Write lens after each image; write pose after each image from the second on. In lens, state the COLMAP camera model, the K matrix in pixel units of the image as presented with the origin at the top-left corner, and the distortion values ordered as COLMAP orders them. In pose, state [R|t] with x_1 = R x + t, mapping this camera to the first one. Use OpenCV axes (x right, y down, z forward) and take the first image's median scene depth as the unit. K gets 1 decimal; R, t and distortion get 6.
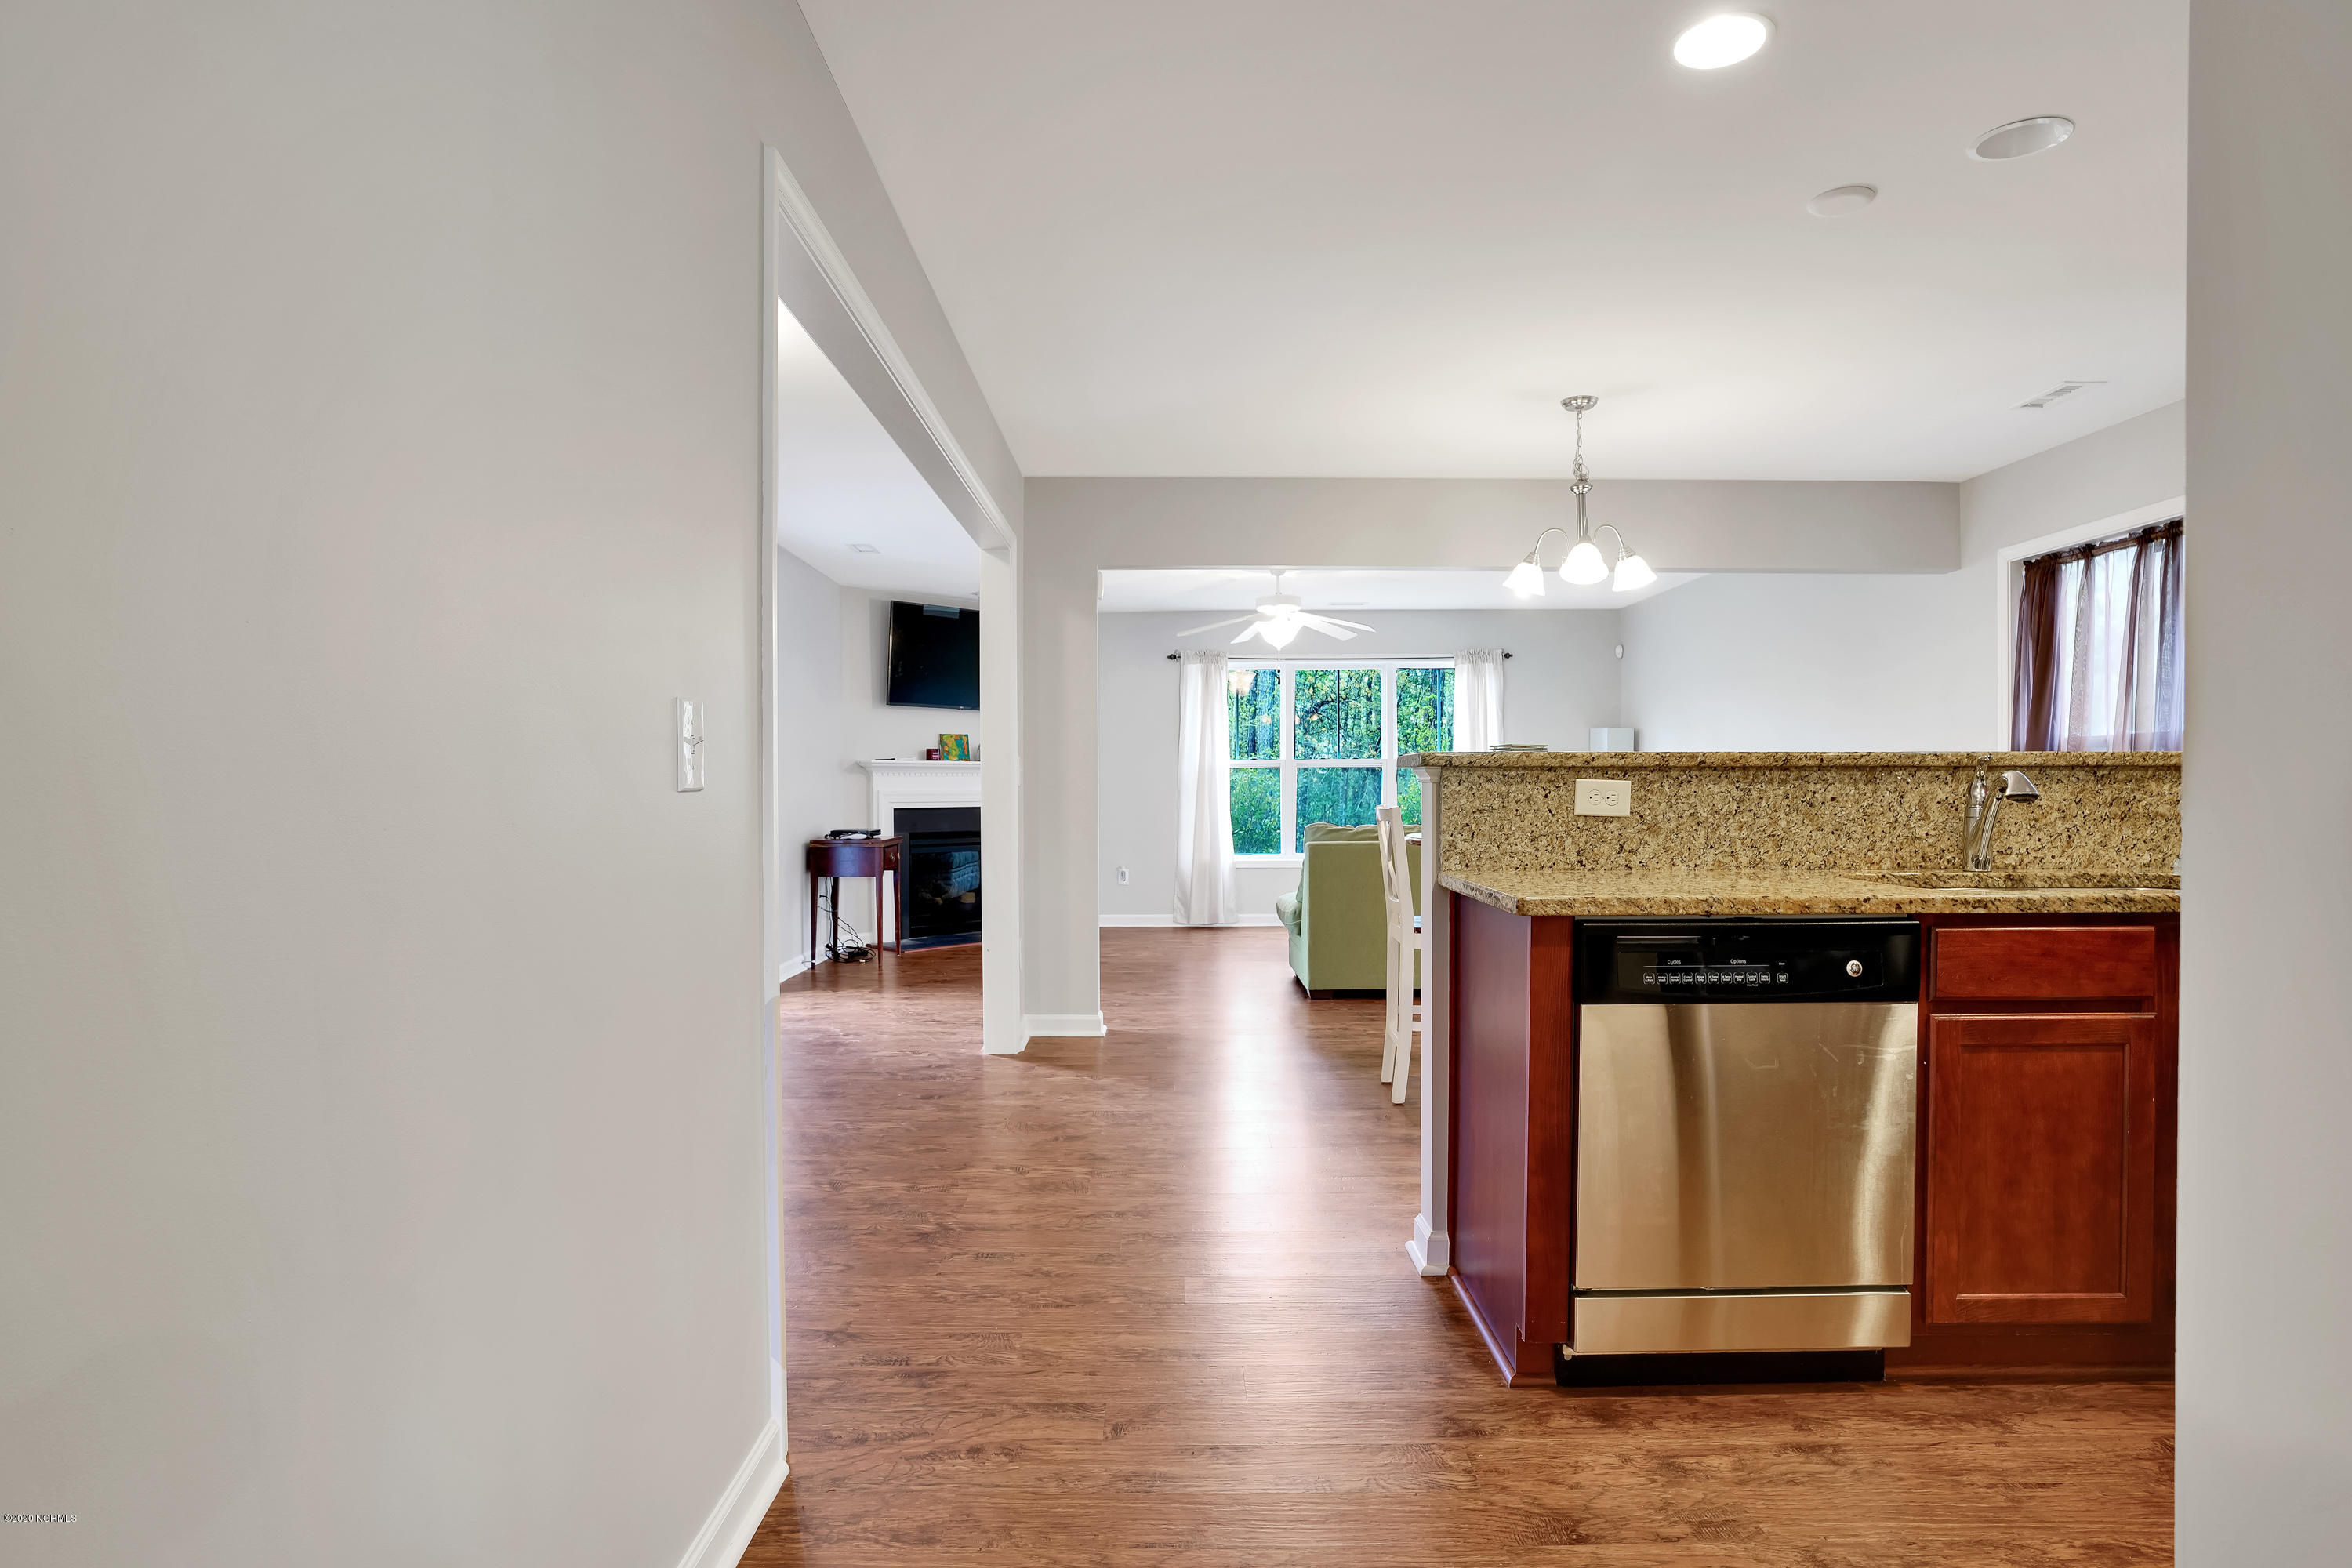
lens RADIAL K [[1263.0, 0, 1224.3], [0, 1263.0, 796.9], [0, 0, 1]] dist [-0.006279, 0.000798]
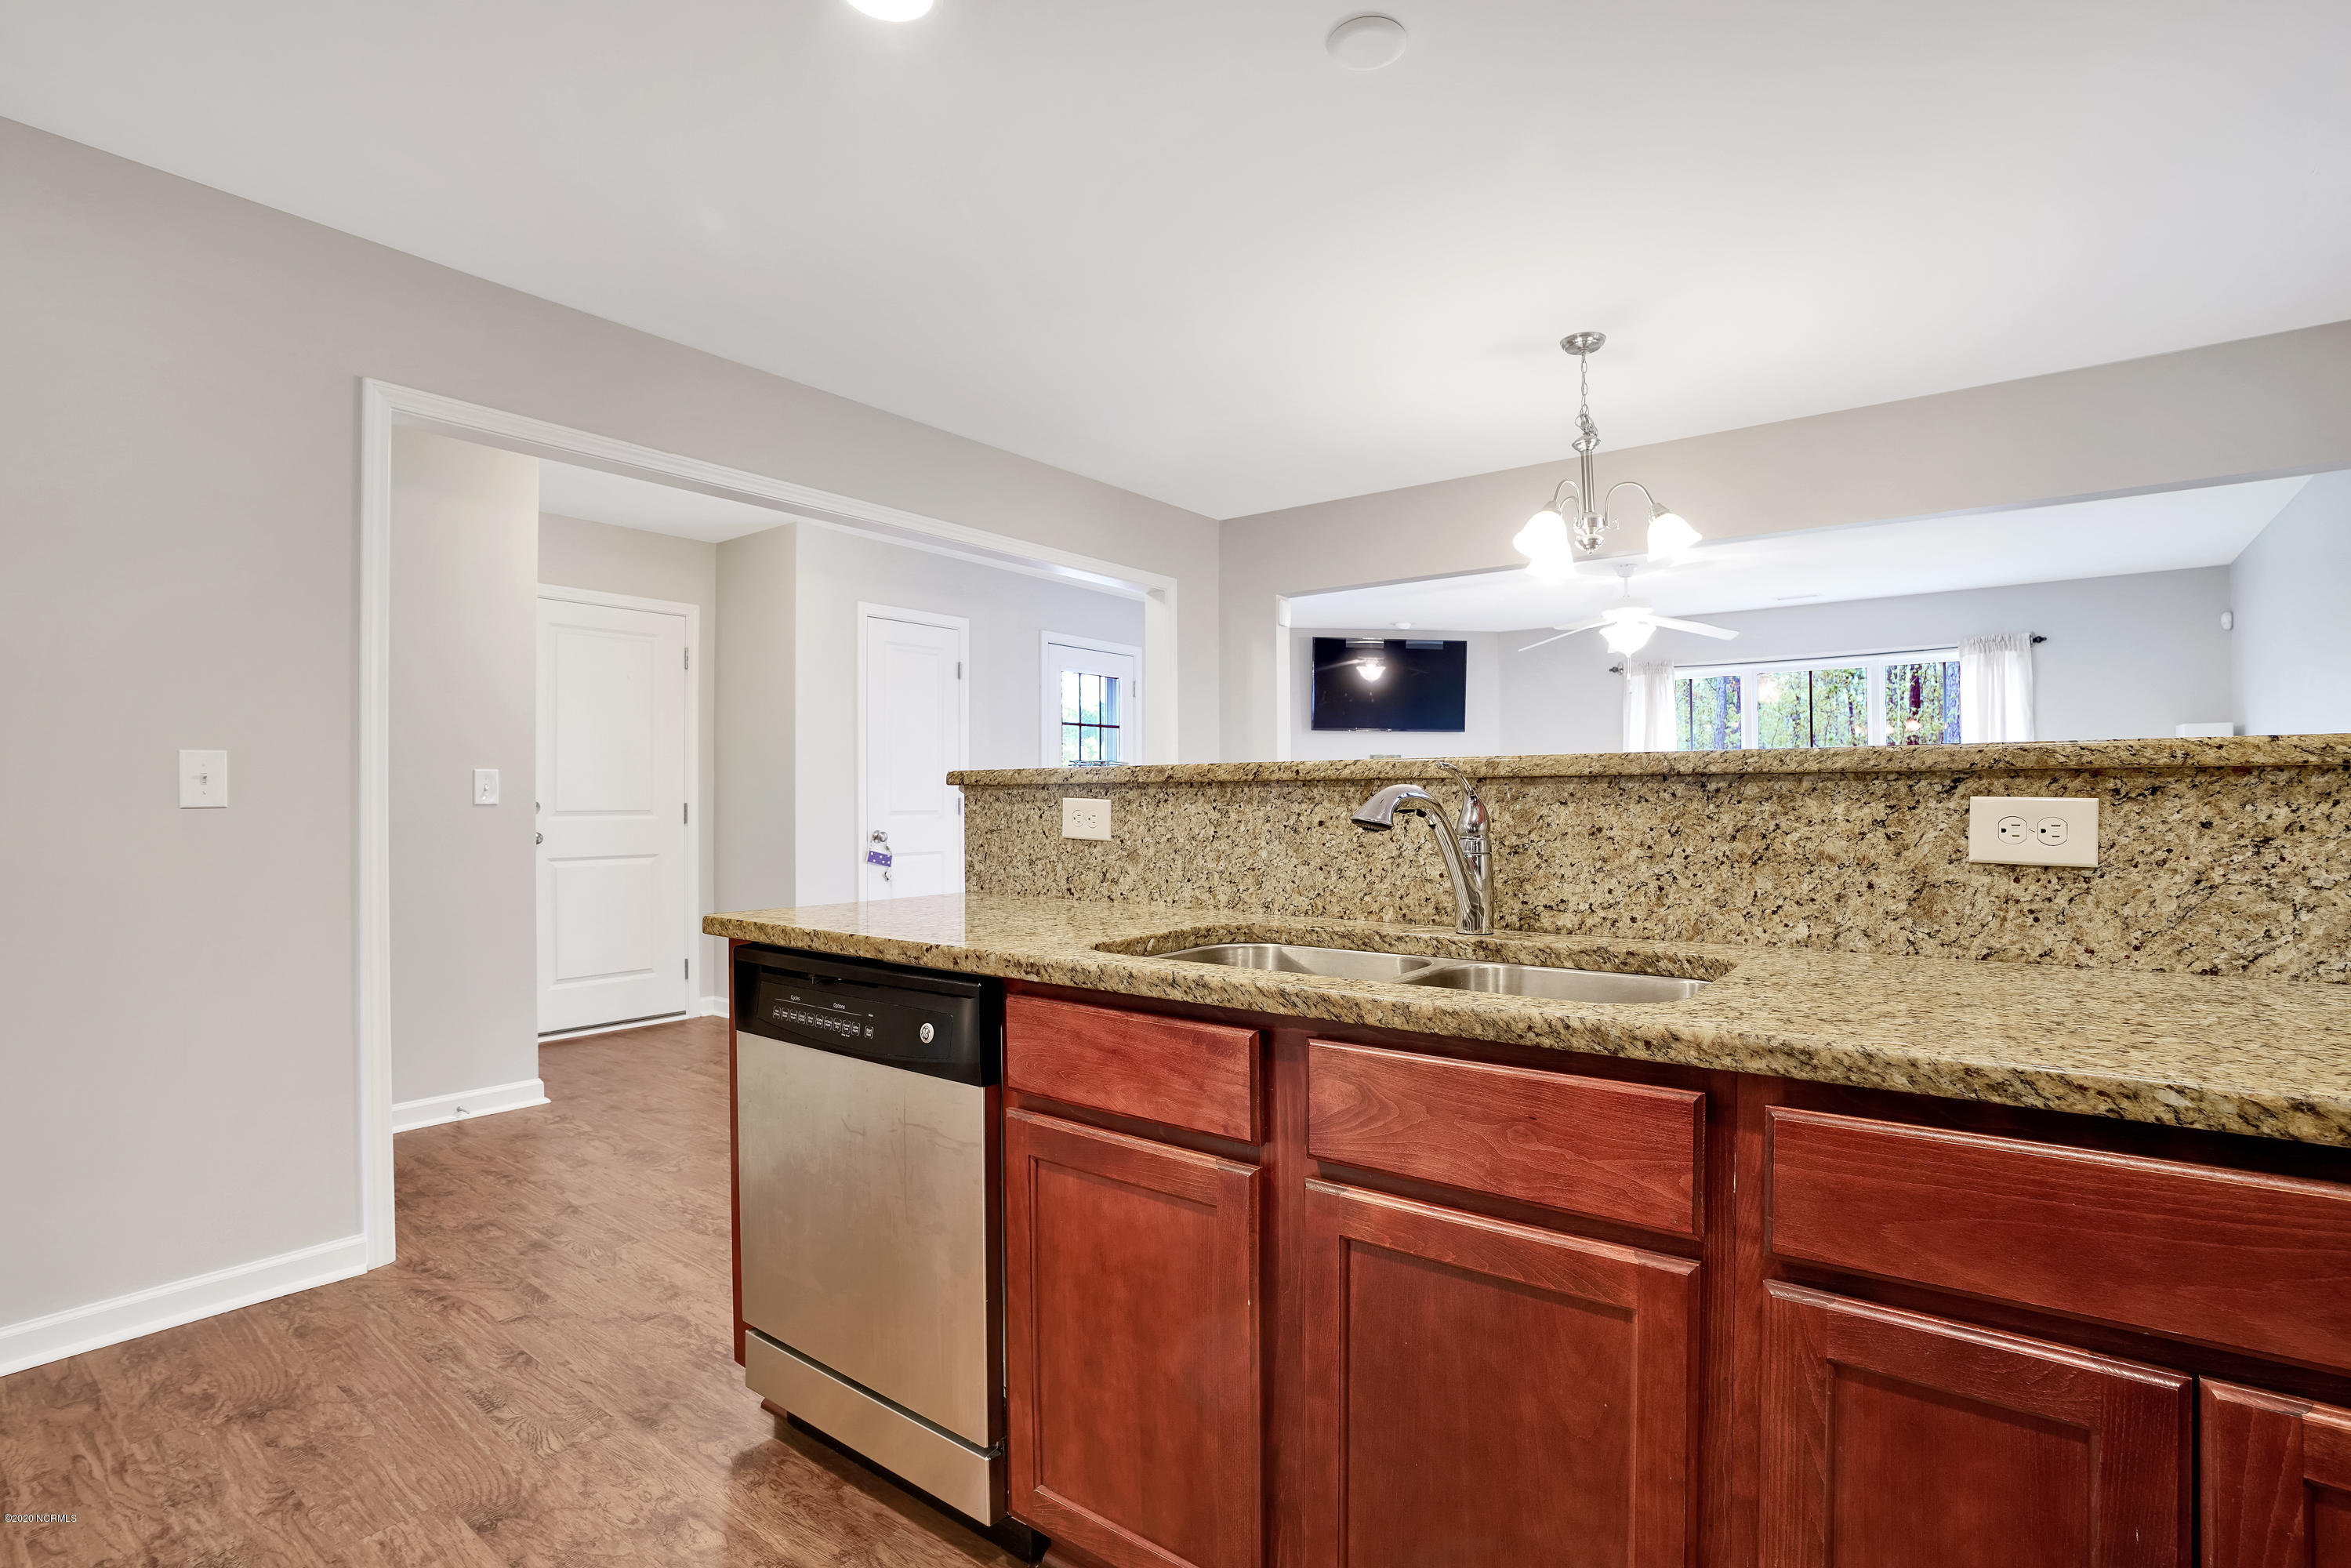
lens RADIAL K [[1136.1, 0, 1185.7], [0, 1136.1, 775.0], [0, 0, 1]] dist [-0.070957, 0.026748]
pose [[0.771210, -0.014434, -0.636418, 0.855089], [-0.006140, 0.999528, -0.030111, -0.006390], [0.636552, 0.027129, 0.770757, 0.427466]]
